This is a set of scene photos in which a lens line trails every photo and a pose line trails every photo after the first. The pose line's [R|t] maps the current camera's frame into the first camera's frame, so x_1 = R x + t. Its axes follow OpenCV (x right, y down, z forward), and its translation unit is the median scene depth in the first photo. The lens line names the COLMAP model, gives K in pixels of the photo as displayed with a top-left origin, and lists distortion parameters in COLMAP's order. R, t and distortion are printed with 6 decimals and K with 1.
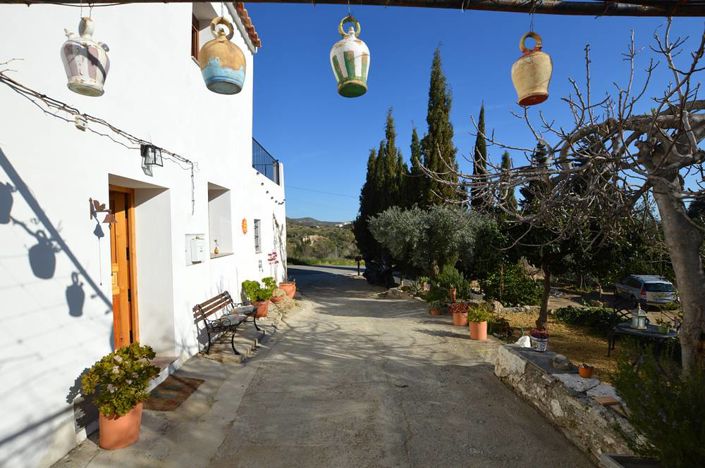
lens RADIAL K [[345.0, 0, 352.5], [0, 345.0, 234.0], [0, 0, 1]] dist [-0.000706, 0.000142]
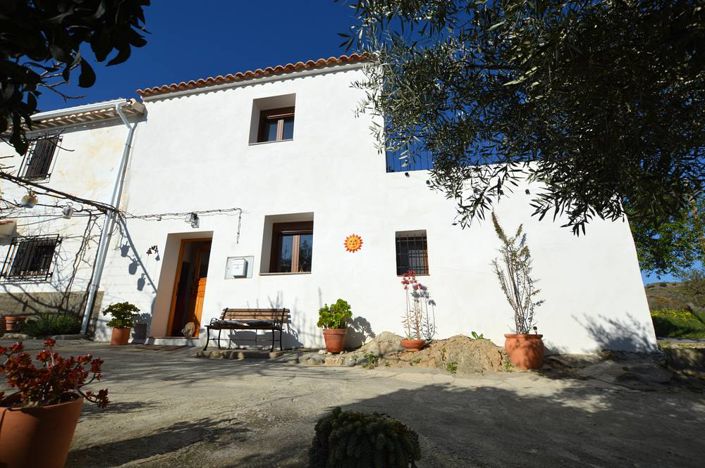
lens RADIAL K [[345.0, 0, 352.5], [0, 345.0, 234.0], [0, 0, 1]] dist [-0.000706, 0.000142]
pose [[-0.234459, -0.282822, -0.930076, 1.341589], [-0.022025, 0.958044, -0.285774, 0.536271], [0.971876, -0.046517, -0.230851, 3.161536]]
